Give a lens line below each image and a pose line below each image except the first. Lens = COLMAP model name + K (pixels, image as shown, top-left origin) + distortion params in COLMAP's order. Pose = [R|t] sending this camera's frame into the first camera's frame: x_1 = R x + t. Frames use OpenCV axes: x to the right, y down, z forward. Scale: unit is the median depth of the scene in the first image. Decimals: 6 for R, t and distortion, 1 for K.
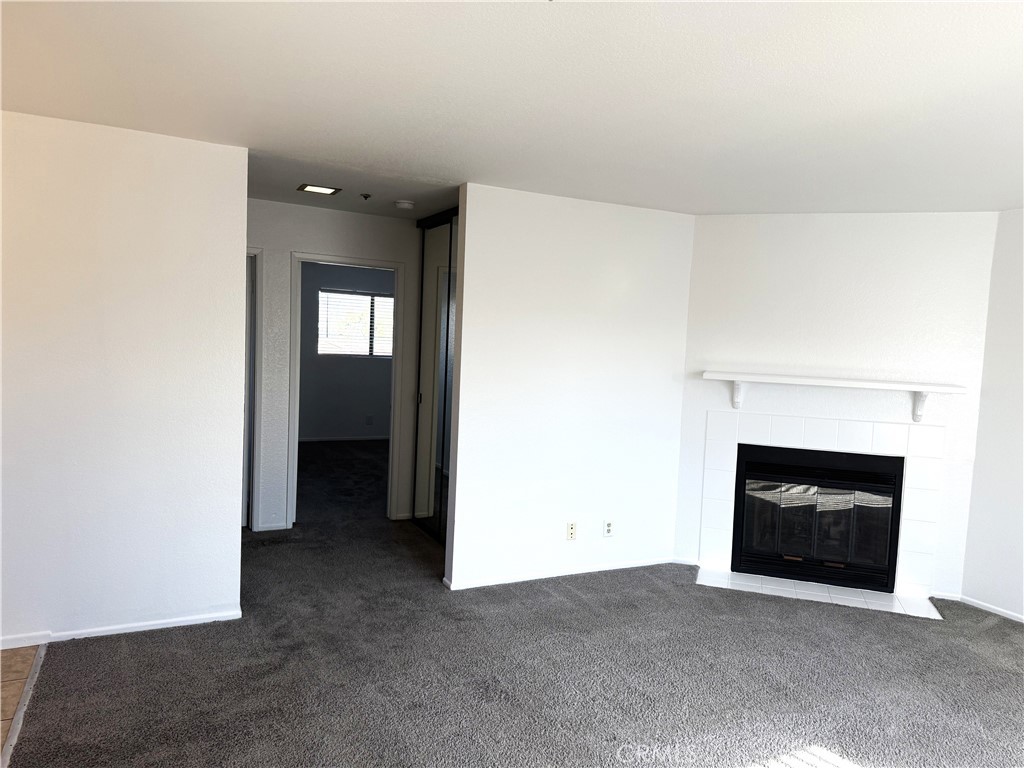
lens RADIAL K [[725.2, 0, 515.4], [0, 725.2, 387.3], [0, 0, 1]] dist [0.086700, -0.116126]
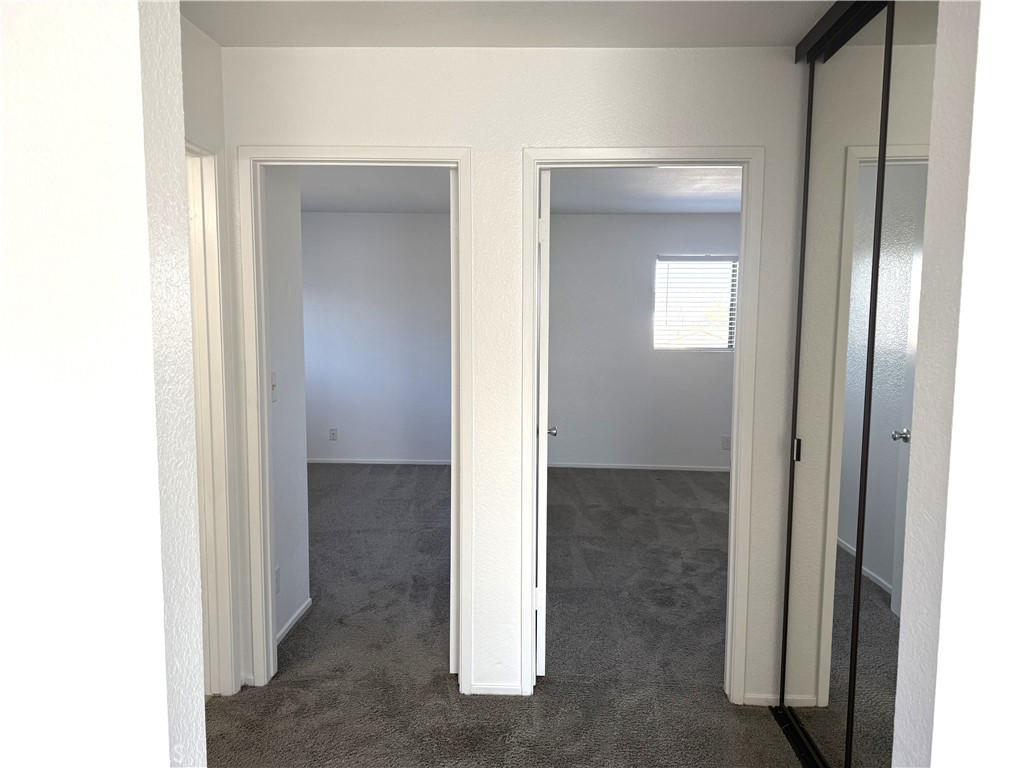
lens RADIAL K [[725.2, 0, 515.4], [0, 725.2, 387.3], [0, 0, 1]] dist [0.086700, -0.116126]
pose [[0.868287, 0.012255, -0.495911, -0.057007], [-0.005772, 0.999877, 0.014603, -0.027707], [0.496029, -0.009817, 0.868251, 0.504376]]
